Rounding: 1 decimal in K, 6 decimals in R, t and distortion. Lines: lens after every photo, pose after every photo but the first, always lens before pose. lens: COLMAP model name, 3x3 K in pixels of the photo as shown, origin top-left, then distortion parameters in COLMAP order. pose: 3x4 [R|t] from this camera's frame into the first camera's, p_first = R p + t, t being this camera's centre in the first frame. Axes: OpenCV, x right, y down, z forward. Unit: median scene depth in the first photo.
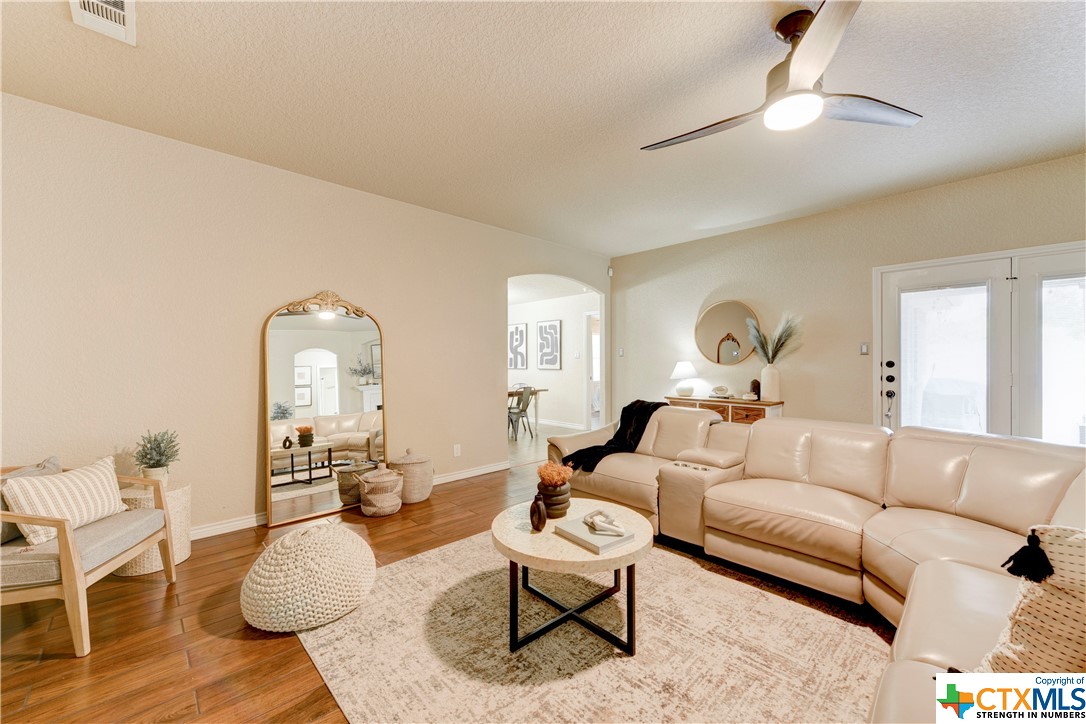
lens RADIAL K [[424.5, 0, 544.7], [0, 424.5, 360.7], [0, 0, 1]] dist [0.006934, -0.001832]
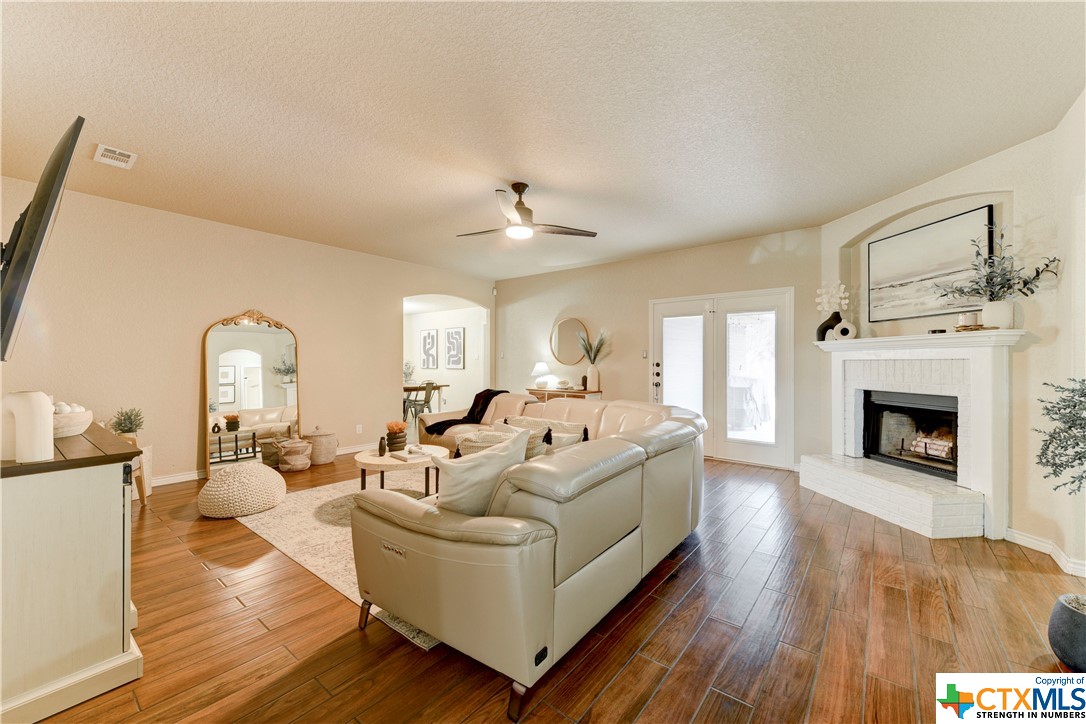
lens RADIAL K [[424.5, 0, 544.9], [0, 424.5, 361.7], [0, 0, 1]] dist [0.006934, -0.001832]
pose [[0.991152, 0.004003, 0.132671, 0.186462], [-0.004024, 0.999992, -0.000109, -0.000287], [-0.132670, -0.000426, 0.991160, -0.378697]]
